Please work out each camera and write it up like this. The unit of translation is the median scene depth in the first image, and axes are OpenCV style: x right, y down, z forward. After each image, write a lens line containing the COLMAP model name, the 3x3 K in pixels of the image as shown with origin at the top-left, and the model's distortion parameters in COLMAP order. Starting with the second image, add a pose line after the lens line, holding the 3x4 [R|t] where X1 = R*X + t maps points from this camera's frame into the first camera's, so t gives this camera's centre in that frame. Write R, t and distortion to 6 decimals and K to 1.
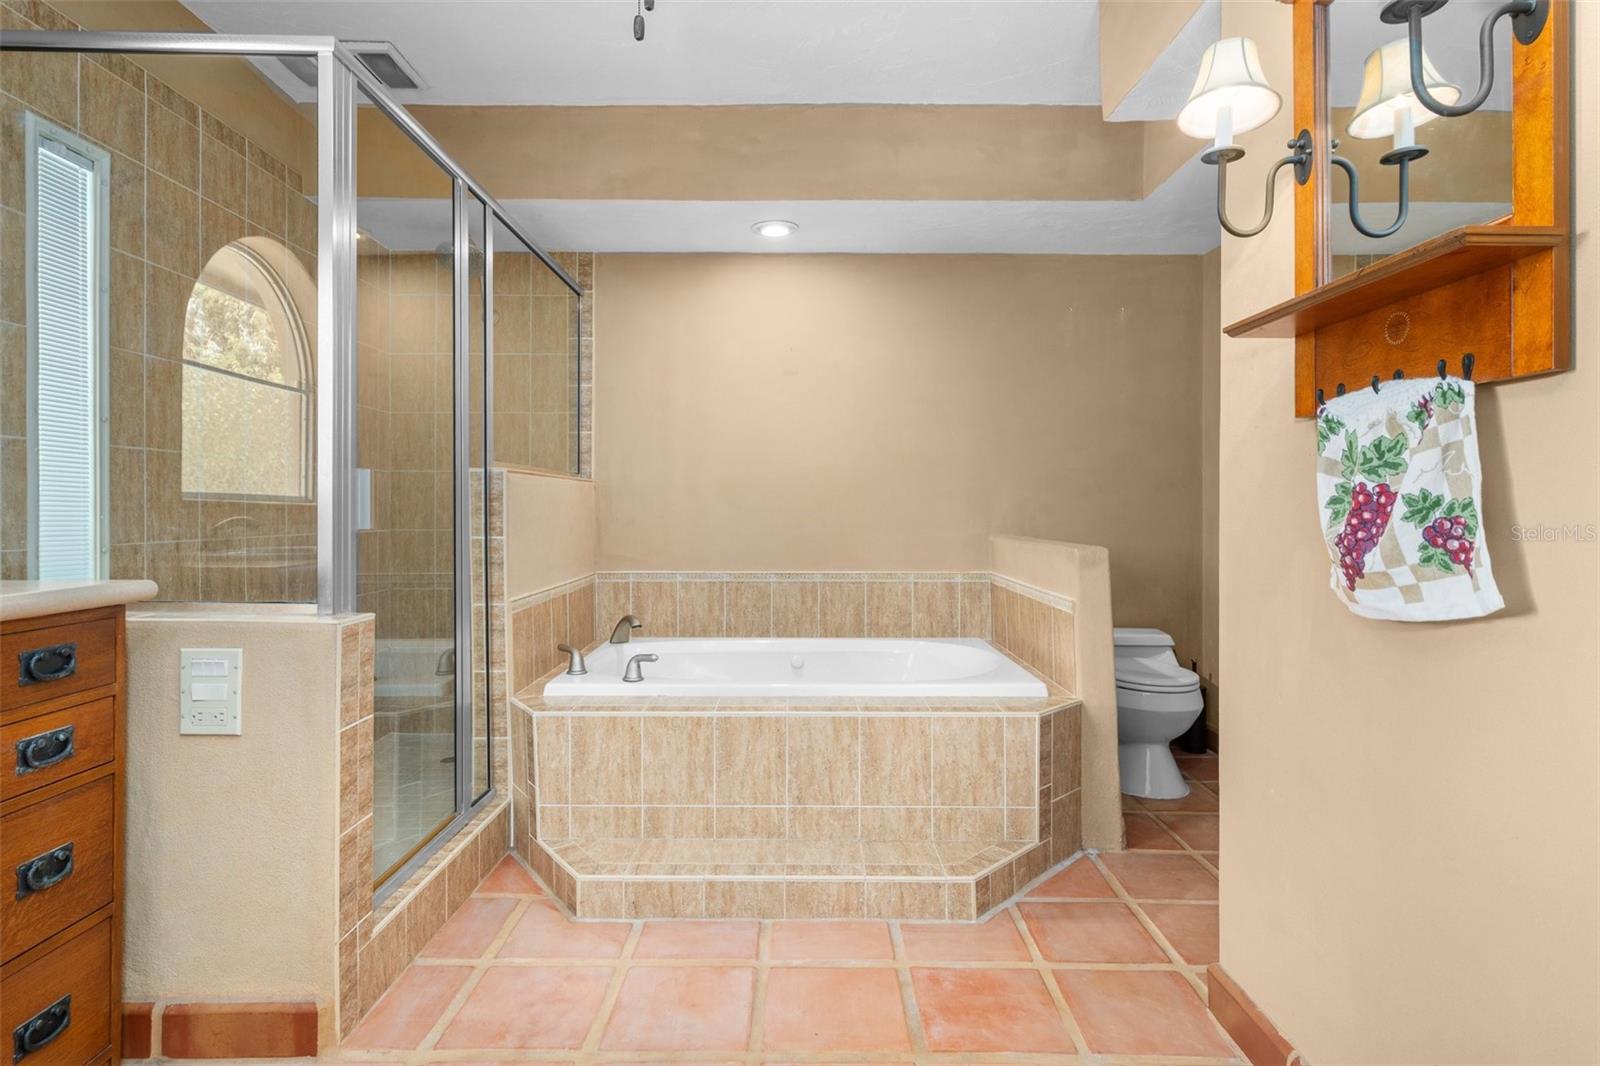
lens RADIAL K [[819.2, 0, 797.1], [0, 819.2, 511.4], [0, 0, 1]] dist [0.001821, 0.000541]
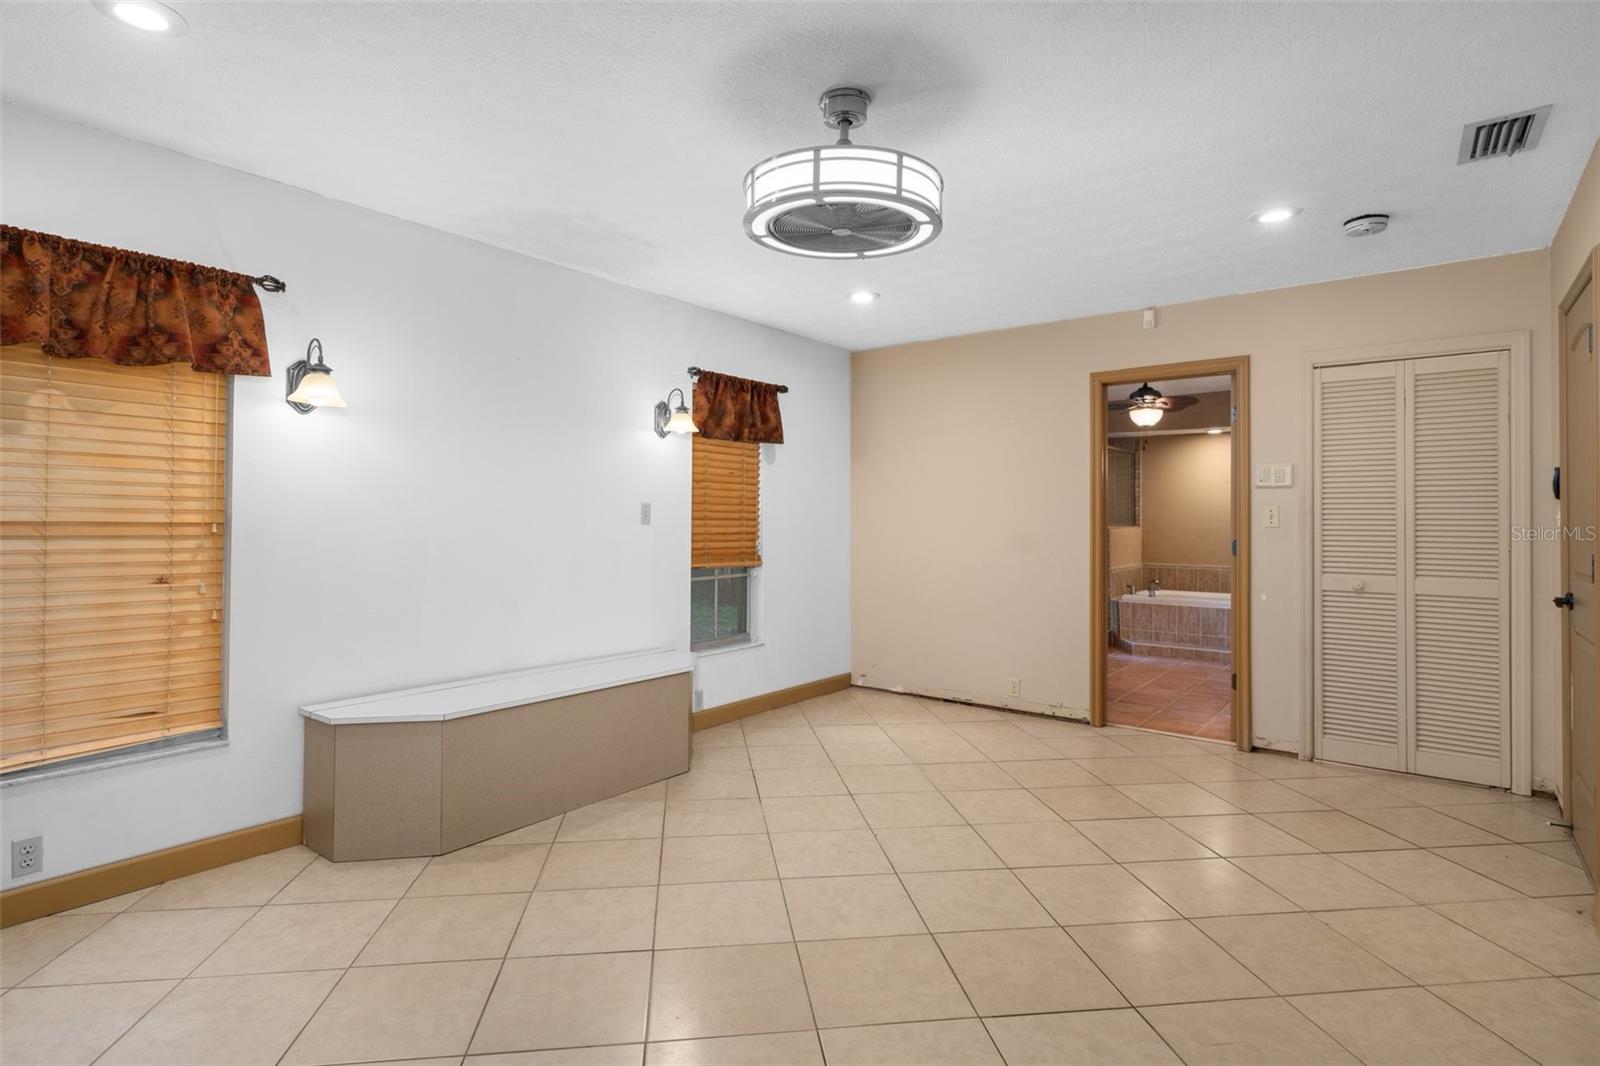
lens RADIAL K [[819.2, 0, 797.1], [0, 819.2, 511.4], [0, 0, 1]] dist [0.001821, 0.000541]
pose [[0.787471, -0.005234, -0.616330, 0.478647], [-0.000500, 0.999958, -0.009130, -0.062873], [0.616352, 0.007498, 0.787435, -1.657322]]
